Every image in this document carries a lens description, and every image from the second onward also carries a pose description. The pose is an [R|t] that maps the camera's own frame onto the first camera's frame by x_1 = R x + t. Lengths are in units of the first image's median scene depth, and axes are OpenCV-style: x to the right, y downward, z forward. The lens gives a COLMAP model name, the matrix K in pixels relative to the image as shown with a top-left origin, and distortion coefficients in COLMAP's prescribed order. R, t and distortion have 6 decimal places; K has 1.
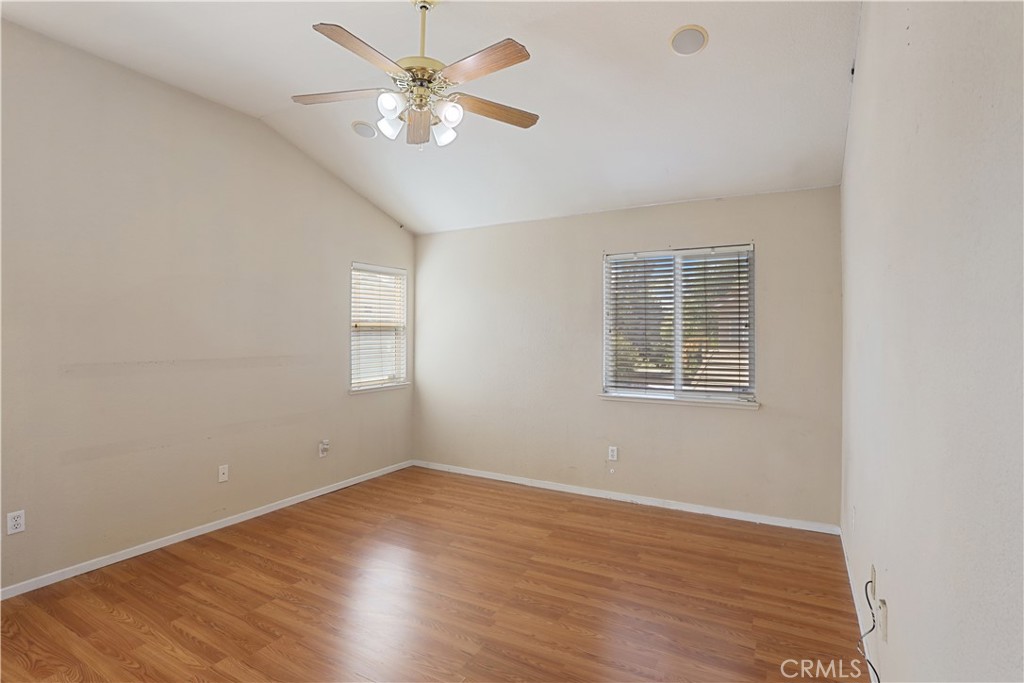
lens RADIAL K [[514.7, 0, 510.7], [0, 514.7, 321.2], [0, 0, 1]] dist [-0.066083, 0.030077]
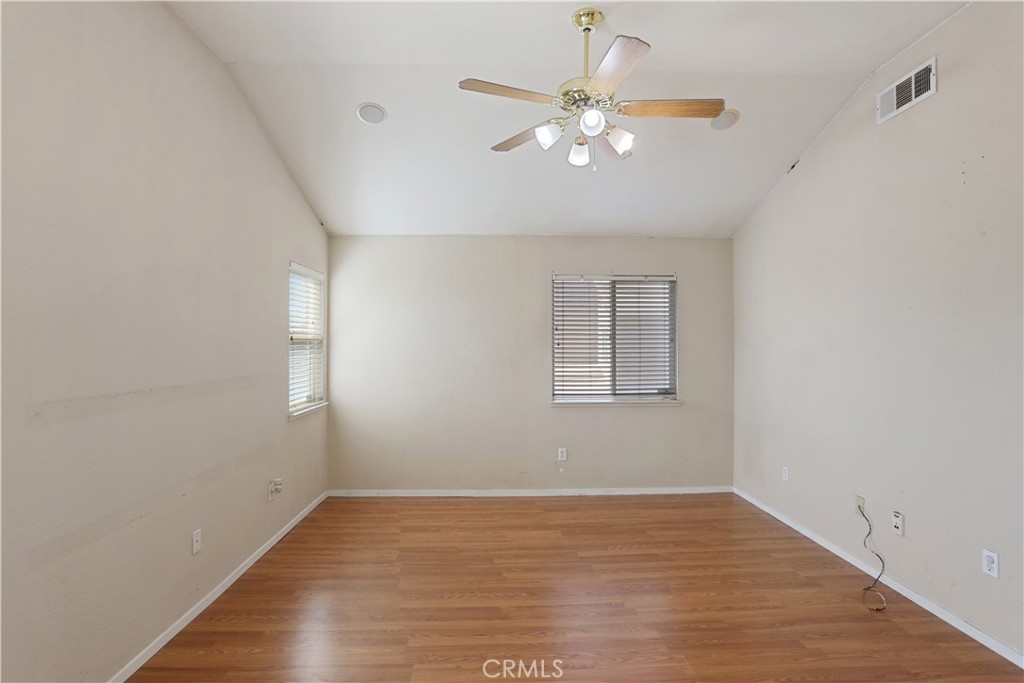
lens RADIAL K [[509.1, 0, 509.6], [0, 509.1, 332.7], [0, 0, 1]] dist [-0.073940, 0.037998]
pose [[0.846488, 0.010395, 0.532307, -0.526990], [-0.010967, 0.999938, -0.002086, -0.002371], [-0.532296, -0.004072, 0.846549, 0.141636]]
